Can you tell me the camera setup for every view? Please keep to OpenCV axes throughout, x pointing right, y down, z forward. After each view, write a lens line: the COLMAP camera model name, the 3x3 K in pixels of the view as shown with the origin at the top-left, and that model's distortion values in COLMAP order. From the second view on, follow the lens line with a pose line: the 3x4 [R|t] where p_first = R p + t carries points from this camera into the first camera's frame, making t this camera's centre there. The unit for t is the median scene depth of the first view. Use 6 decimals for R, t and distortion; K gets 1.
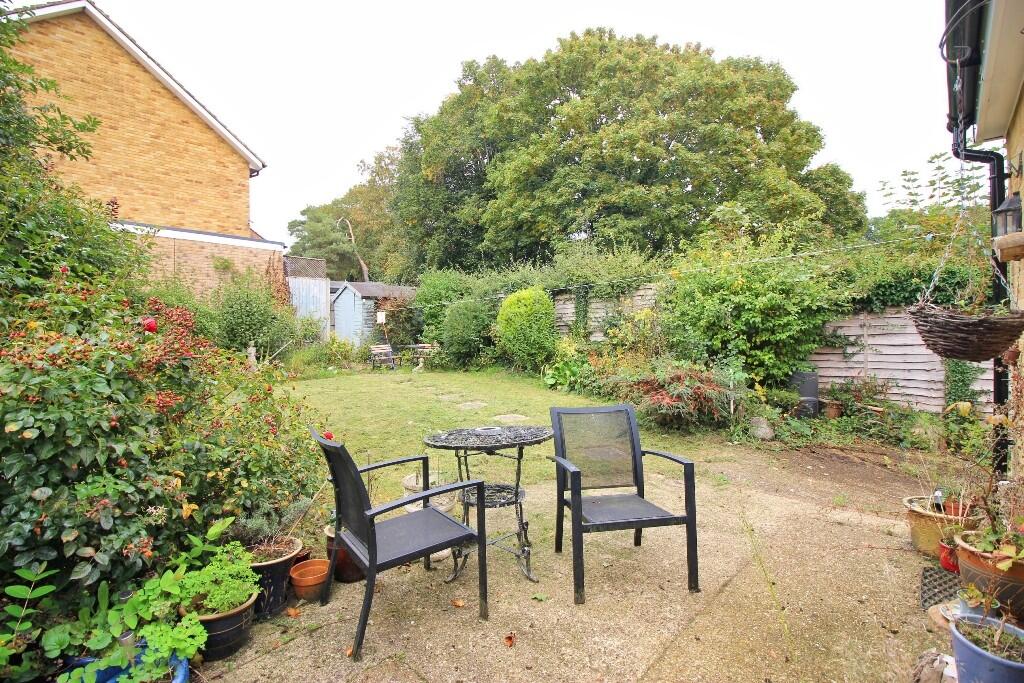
lens RADIAL K [[461.6, 0, 511.6], [0, 461.6, 326.7], [0, 0, 1]] dist [-0.002331, -0.000547]
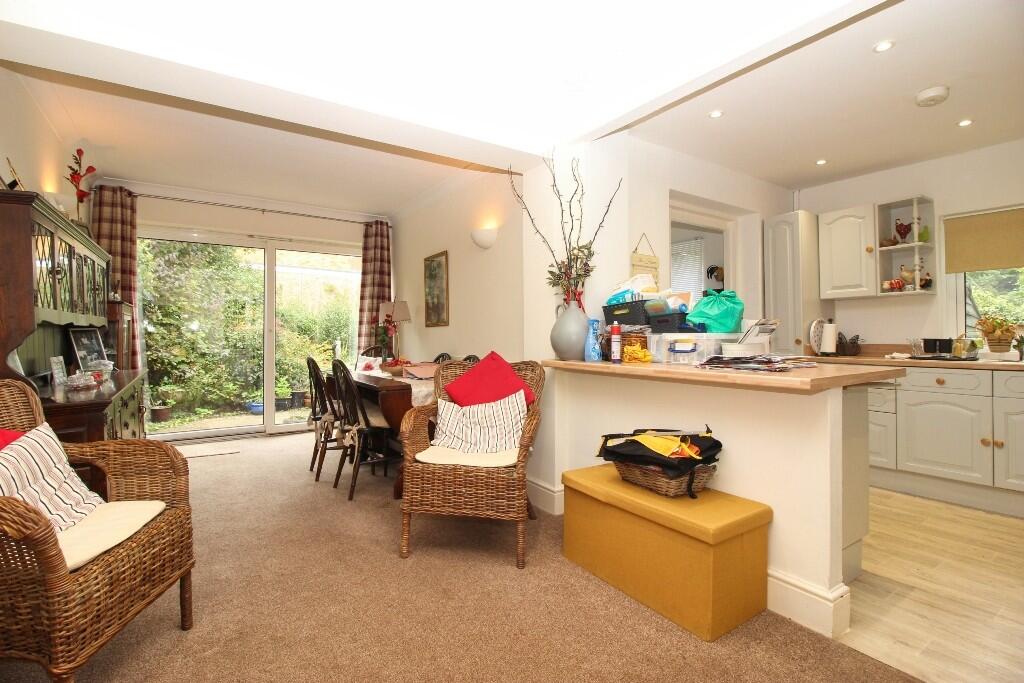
lens RADIAL K [[450.9, 0, 508.7], [0, 450.9, 334.6], [0, 0, 1]] dist [0.000165, -0.015948]
pose [[0.973200, 0.013444, -0.229567, 0.595636], [-0.014498, 0.999891, -0.002904, 0.026766], [0.229503, 0.006155, 0.973289, -0.636958]]
